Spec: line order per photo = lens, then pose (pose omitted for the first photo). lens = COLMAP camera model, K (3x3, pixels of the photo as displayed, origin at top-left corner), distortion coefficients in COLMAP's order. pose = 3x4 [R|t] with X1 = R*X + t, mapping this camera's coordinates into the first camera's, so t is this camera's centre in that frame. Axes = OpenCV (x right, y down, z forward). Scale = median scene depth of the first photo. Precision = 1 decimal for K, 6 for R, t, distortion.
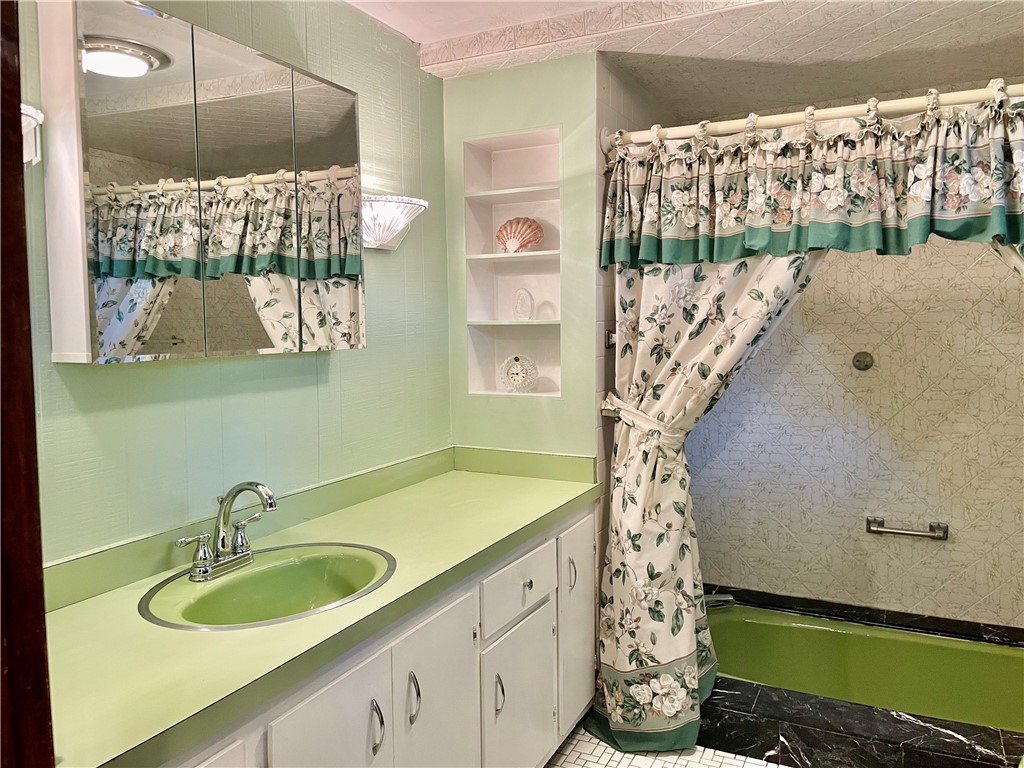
lens RADIAL K [[780.7, 0, 514.8], [0, 780.7, 379.2], [0, 0, 1]] dist [0.060891, -0.068447]
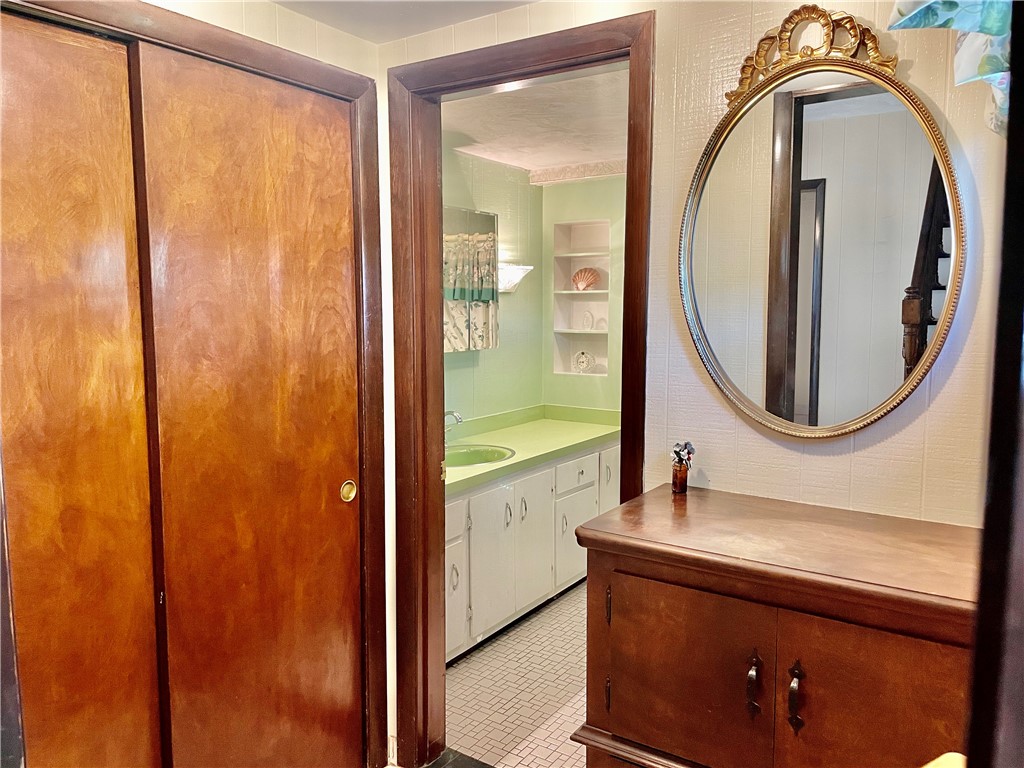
lens RADIAL K [[780.7, 0, 514.3], [0, 780.7, 384.1], [0, 0, 1]] dist [0.060891, -0.068447]
pose [[0.992615, 0.024212, -0.118863, 0.057632], [-0.020792, 0.999336, 0.029931, -0.007127], [0.119509, -0.027238, 0.992459, -0.688907]]
